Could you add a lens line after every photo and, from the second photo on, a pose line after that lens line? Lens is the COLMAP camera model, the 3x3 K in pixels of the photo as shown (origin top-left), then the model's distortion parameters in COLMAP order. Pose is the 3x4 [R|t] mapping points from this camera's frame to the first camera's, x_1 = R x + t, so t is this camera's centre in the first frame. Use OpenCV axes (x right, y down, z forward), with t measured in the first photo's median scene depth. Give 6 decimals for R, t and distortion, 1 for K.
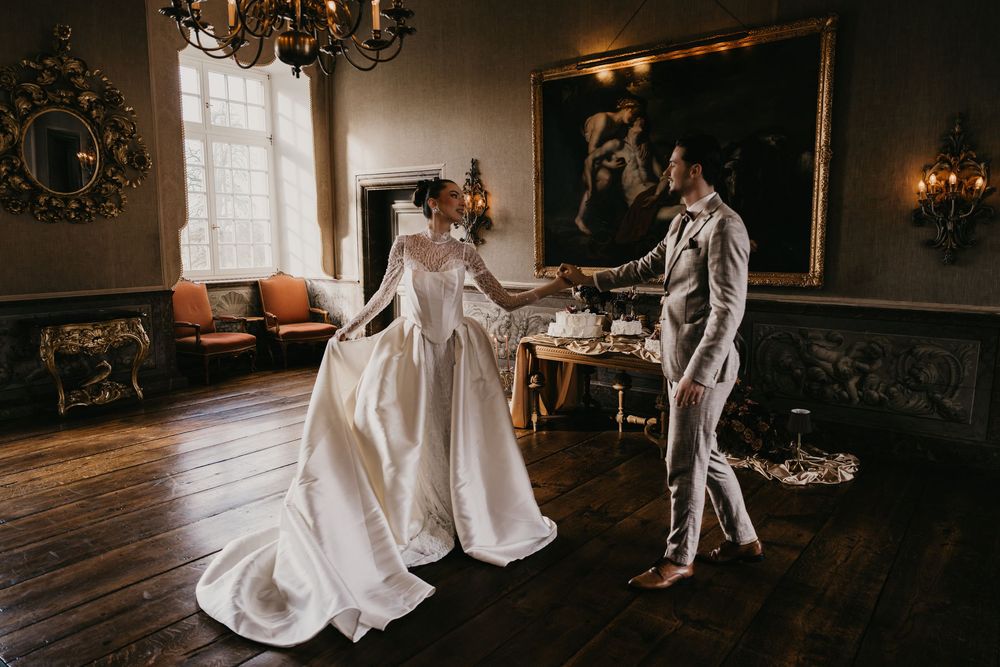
lens RADIAL K [[695.3, 0, 502.0], [0, 695.3, 329.1], [0, 0, 1]] dist [-0.009560, 0.007087]
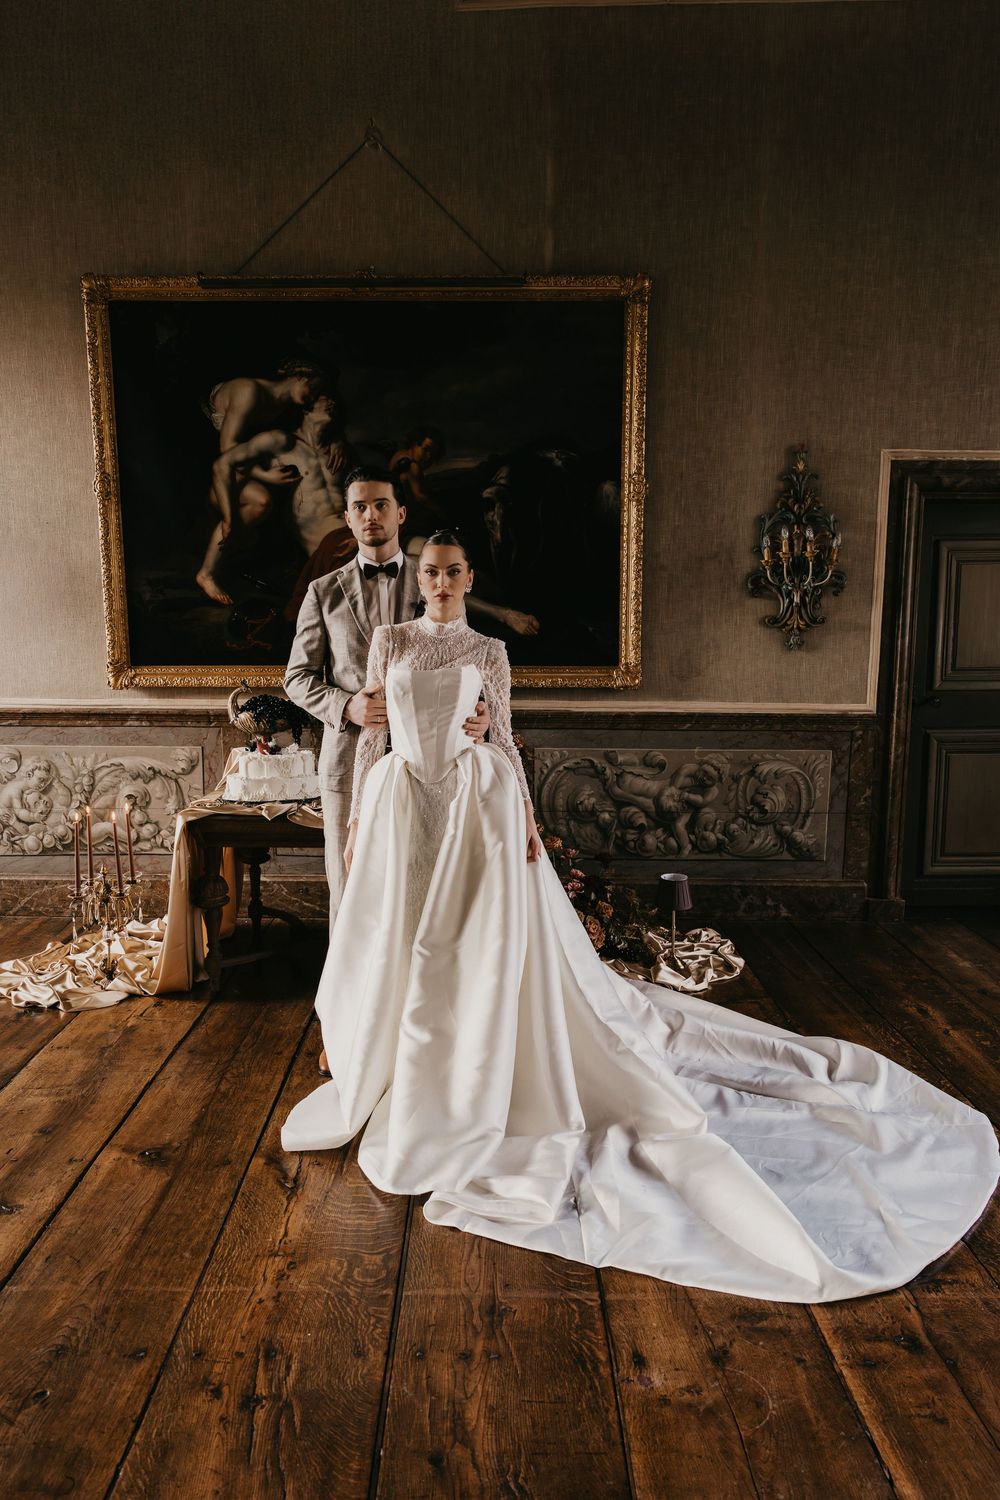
lens RADIAL K [[1042.9, 0, 501.2], [0, 1042.9, 760.4], [0, 0, 1]] dist [-0.009560, 0.007087]
pose [[0.777591, -0.079320, 0.623747, -0.270810], [0.076675, 0.996570, 0.031144, -0.030895], [-0.624078, 0.023608, 0.781006, 0.298268]]
